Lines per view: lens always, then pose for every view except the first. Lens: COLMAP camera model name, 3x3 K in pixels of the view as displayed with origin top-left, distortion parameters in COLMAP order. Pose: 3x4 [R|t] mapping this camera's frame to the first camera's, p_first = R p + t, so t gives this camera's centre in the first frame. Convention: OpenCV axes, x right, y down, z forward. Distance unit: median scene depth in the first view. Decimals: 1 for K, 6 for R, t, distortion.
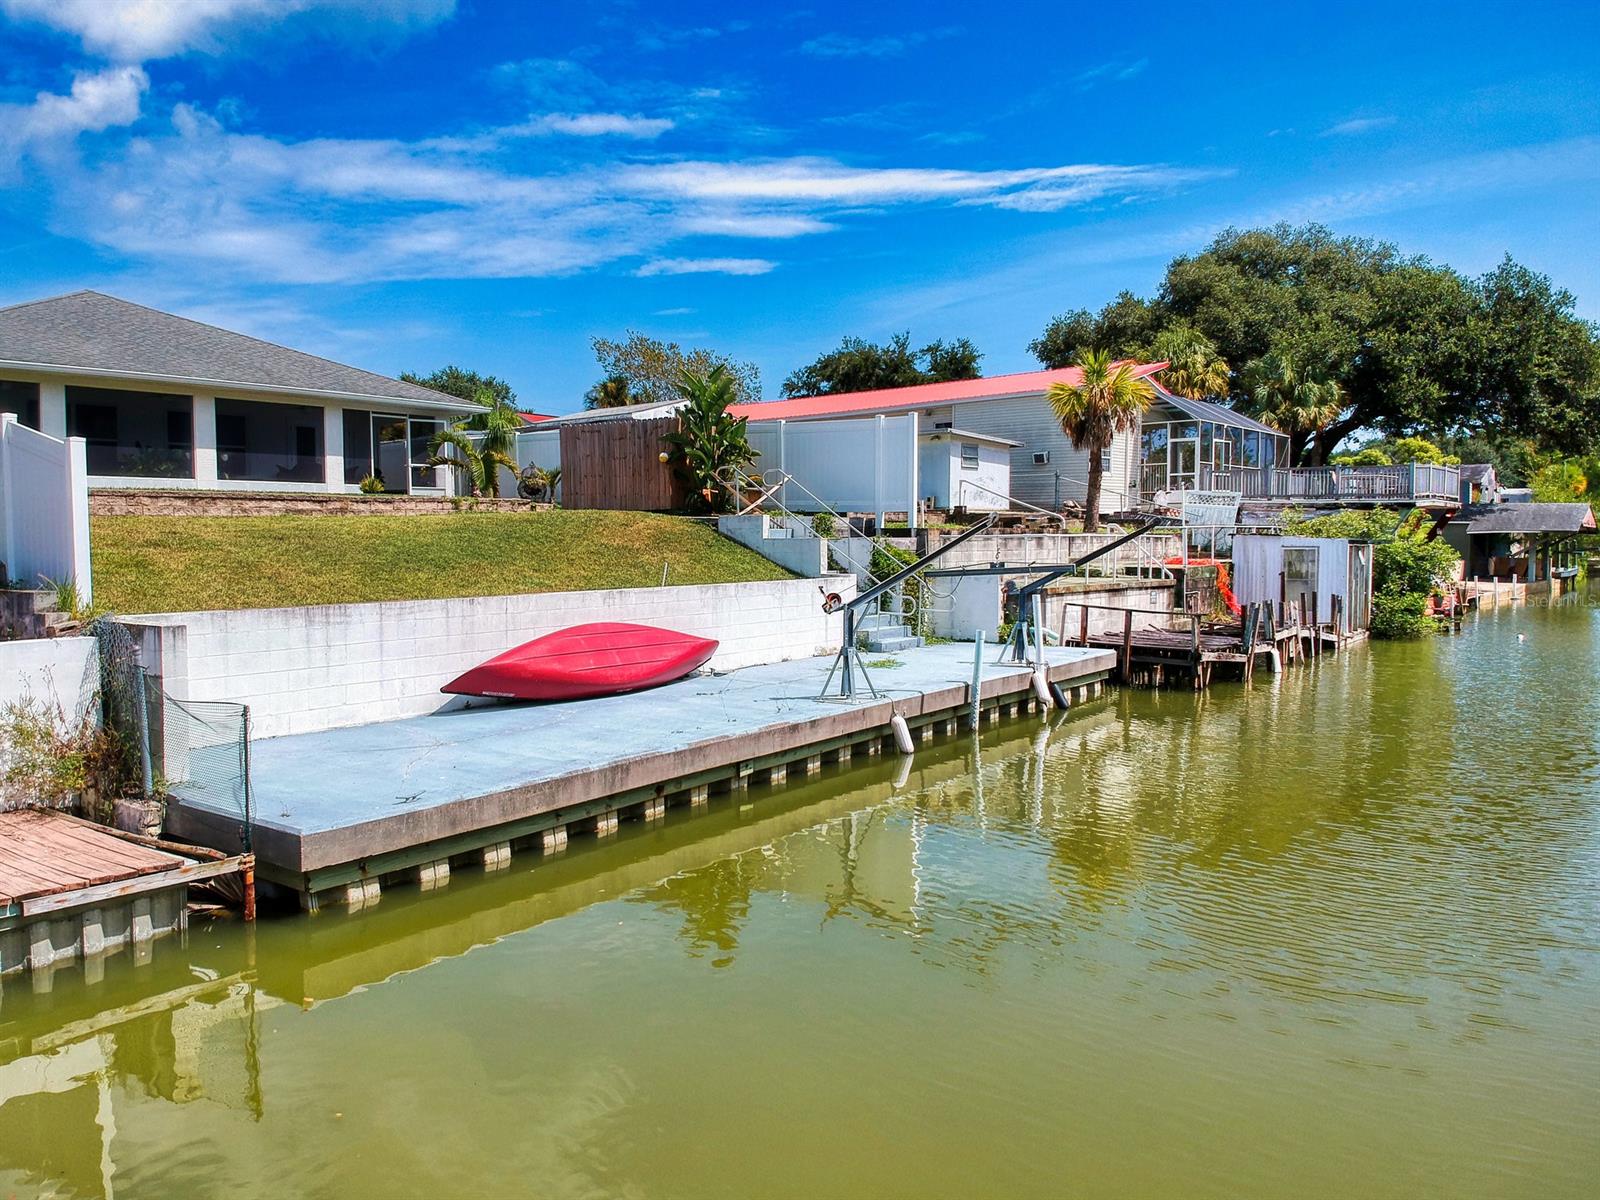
lens RADIAL K [[1196.8, 0, 801.9], [0, 1196.8, 604.1], [0, 0, 1]] dist [0.093222, -0.168546]
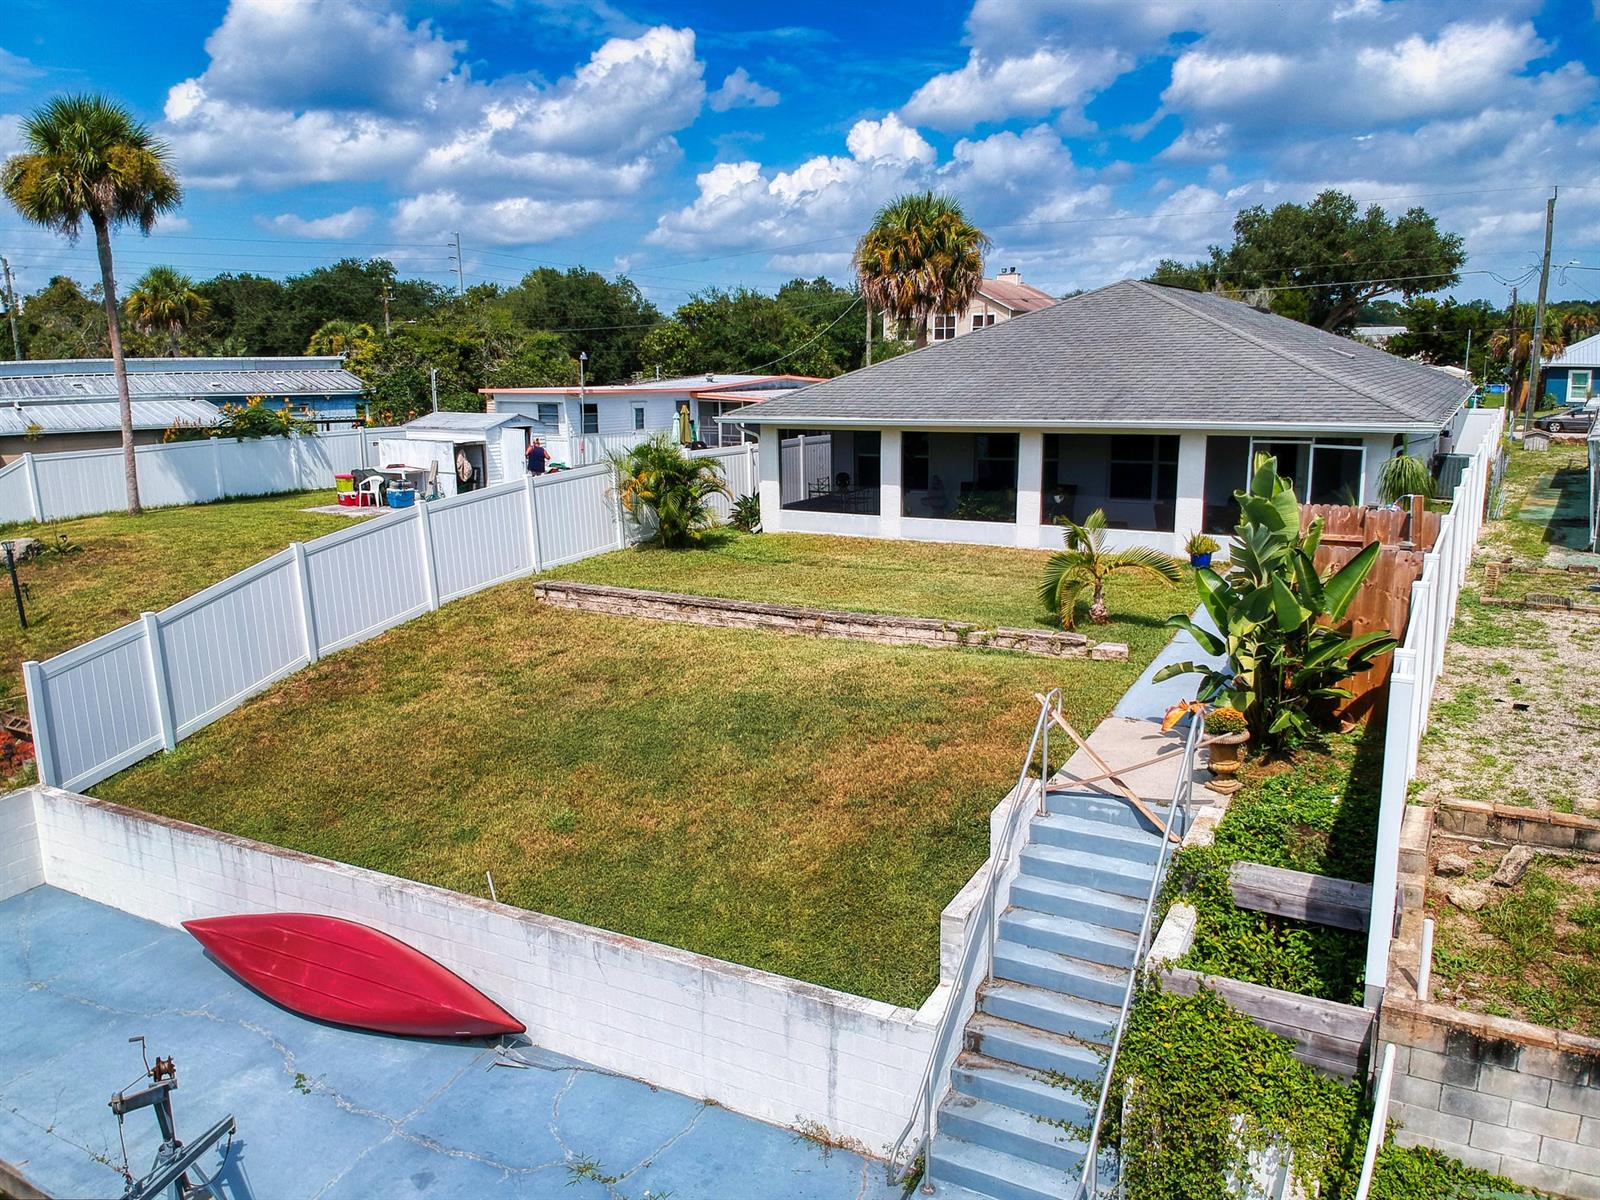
lens RADIAL K [[1193.9, 0, 805.0], [0, 1193.9, 586.8], [0, 0, 1]] dist [0.088030, -0.160705]
pose [[0.137405, 0.193855, -0.971360, 0.399206], [-0.041968, 0.980920, 0.189826, -0.241386], [0.989625, 0.014683, 0.142919, 0.775591]]
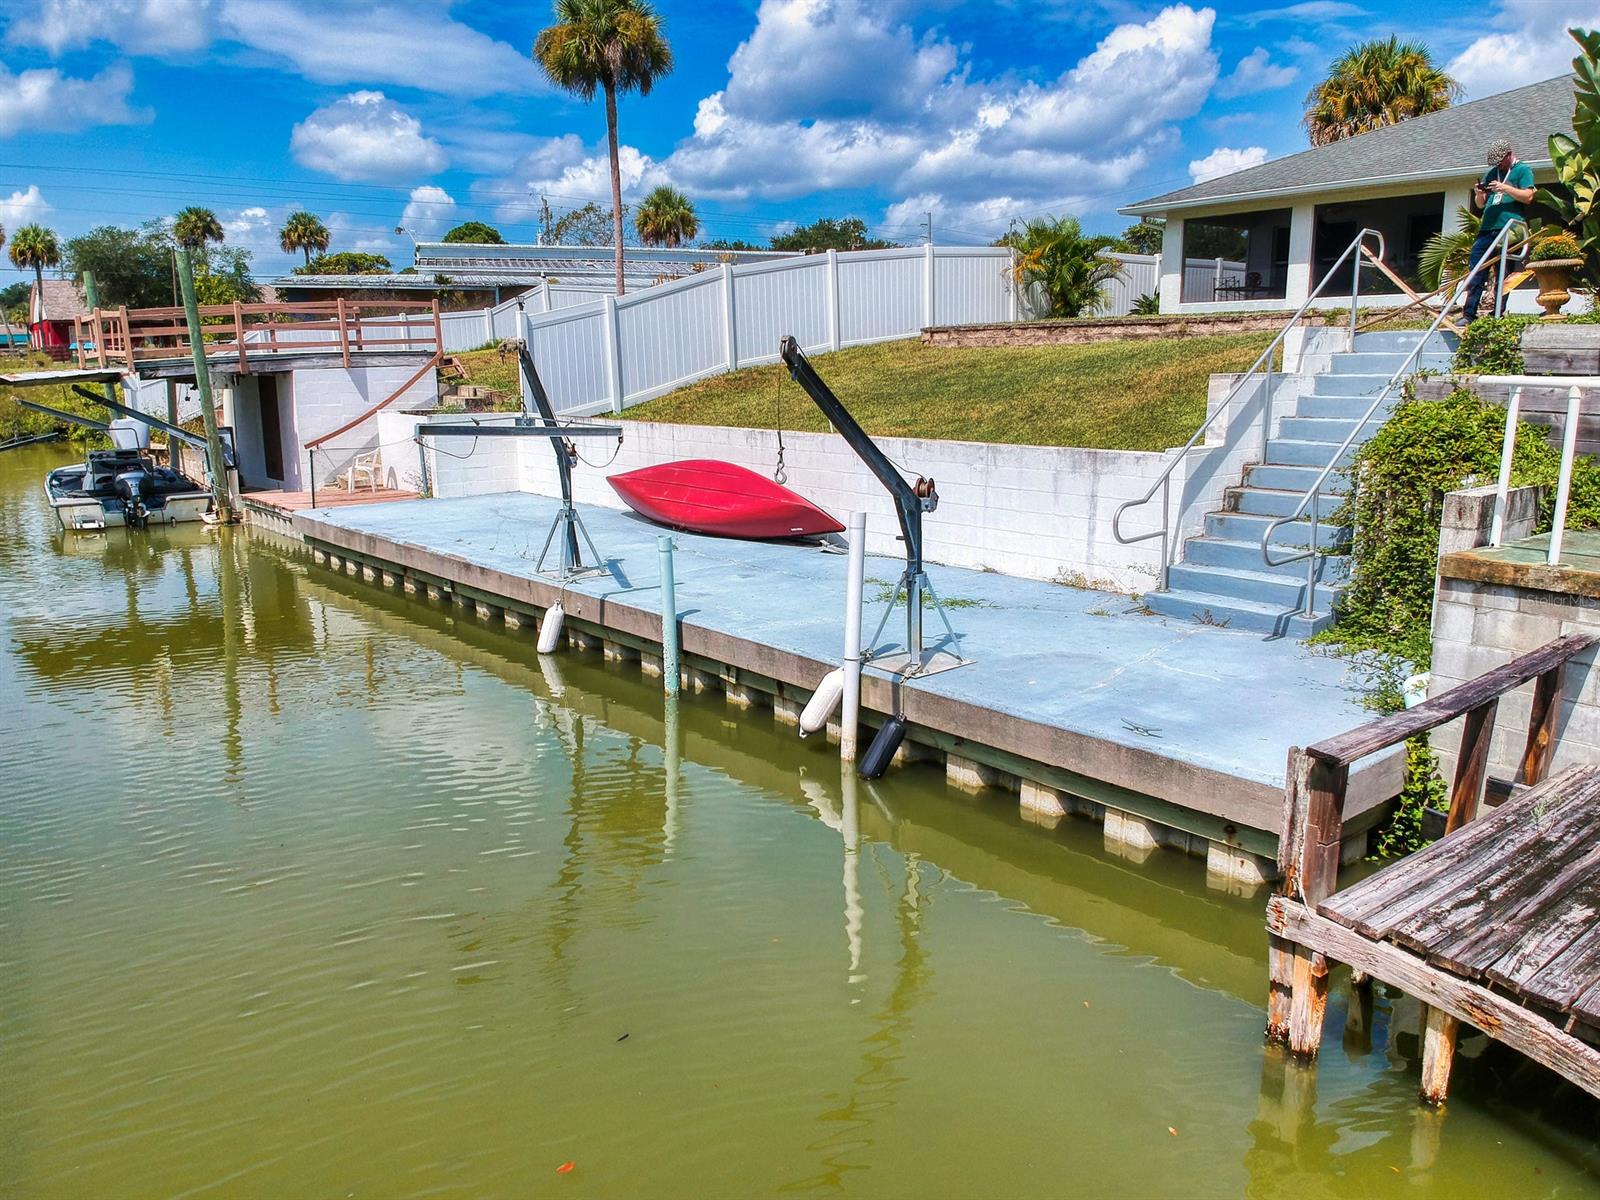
lens RADIAL K [[1200.2, 0, 797.1], [0, 1200.2, 600.7], [0, 0, 1]] dist [0.240709, -0.504449]
pose [[-0.240444, 0.194628, -0.950950, 0.512139], [-0.051566, 0.975747, 0.212741, -0.056728], [0.969292, 0.100189, -0.224576, 0.848731]]
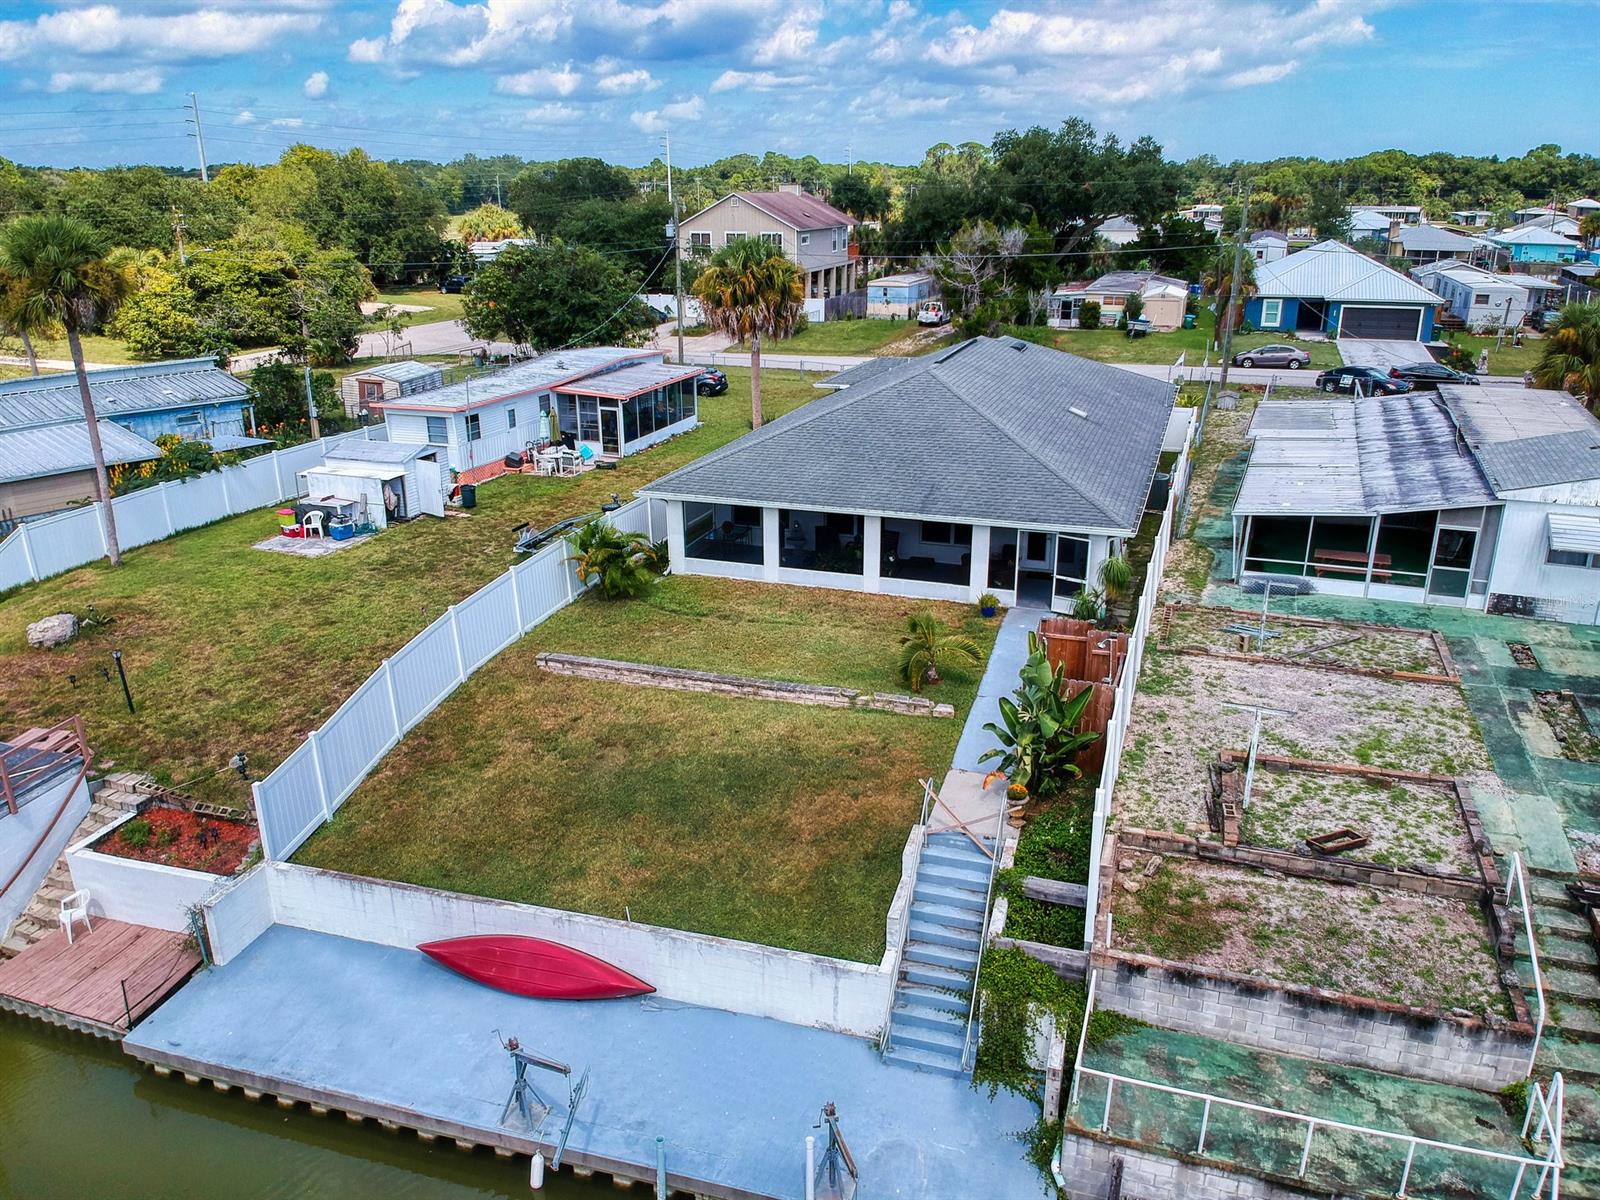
lens RADIAL K [[1211.1, 0, 796.6], [0, 1211.1, 567.3], [0, 0, 1]] dist [0.128852, -0.271262]
pose [[0.322383, 0.298319, -0.898373, 0.699462], [-0.042921, 0.952674, 0.300948, -0.543935], [0.945636, -0.058462, 0.319930, 0.561859]]
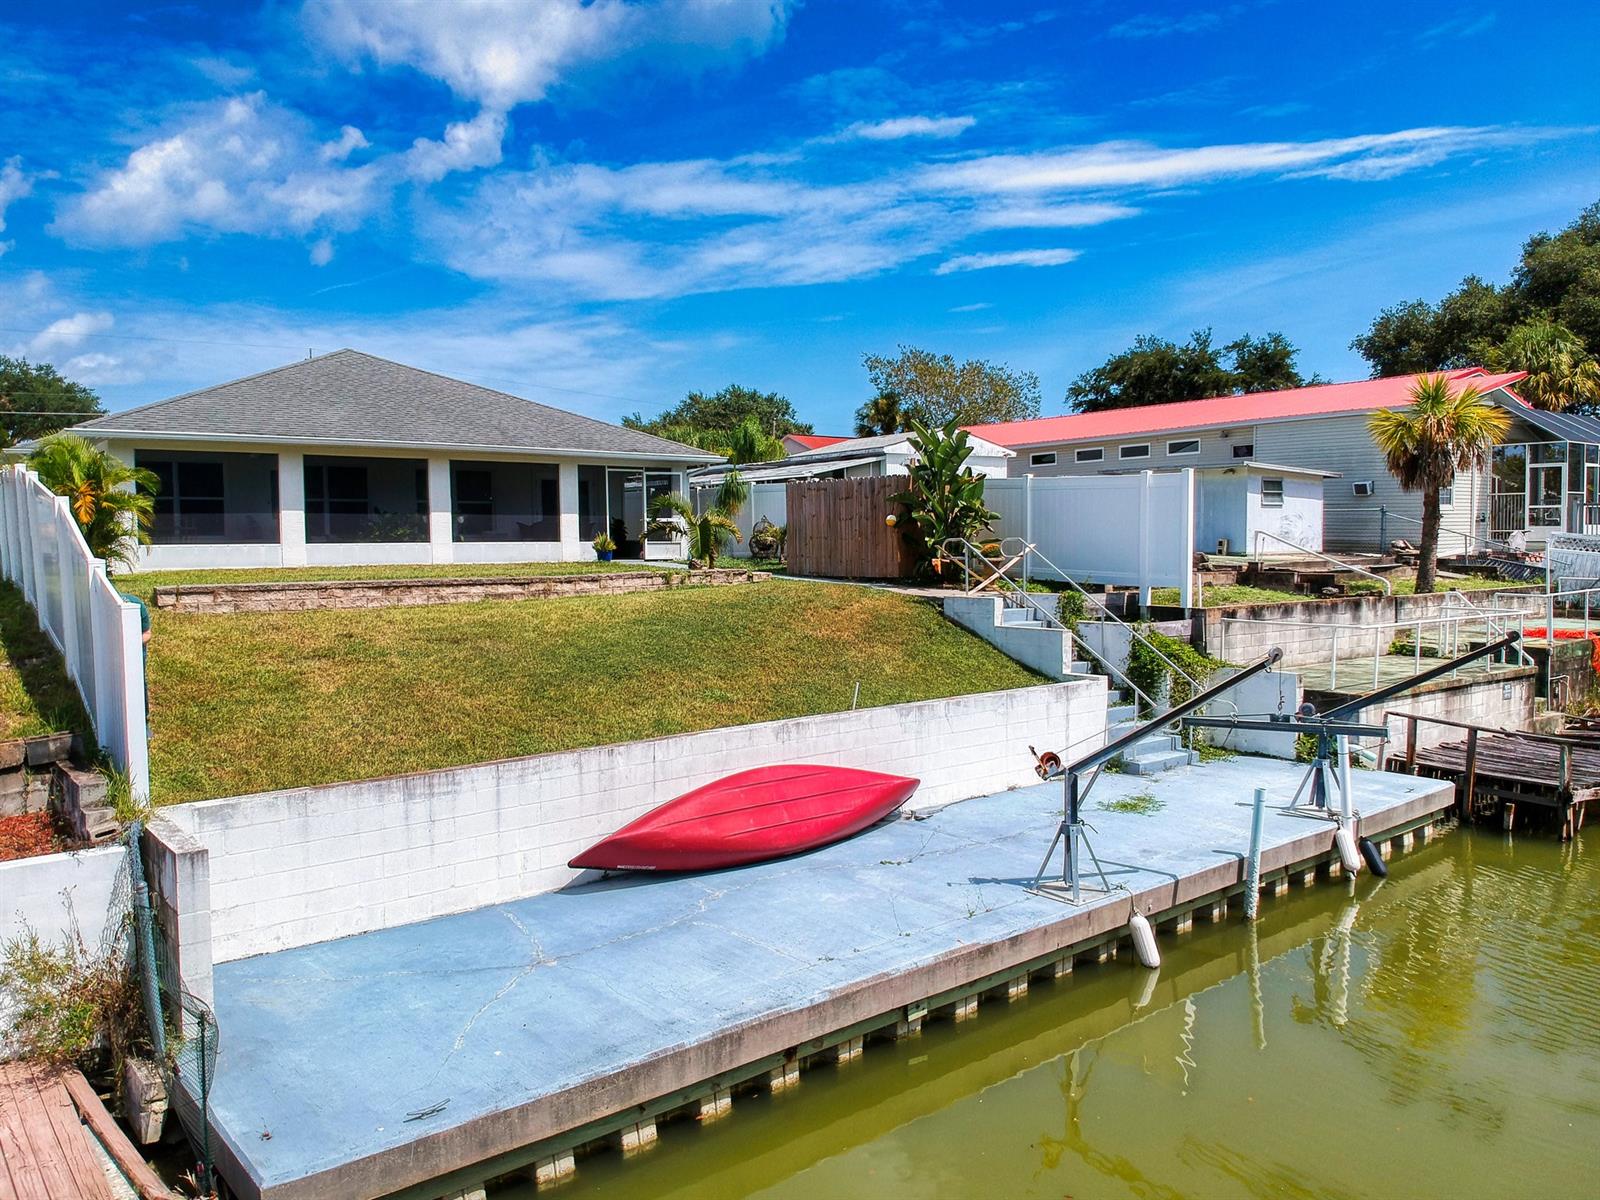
lens RADIAL K [[1193.9, 0, 805.0], [0, 1193.9, 586.8], [0, 0, 1]] dist [0.088030, -0.160705]
pose [[0.970864, 0.010265, -0.239410, 0.035259], [-0.012697, 0.999882, -0.008616, -0.067829], [0.239293, 0.011405, 0.970880, 0.127850]]
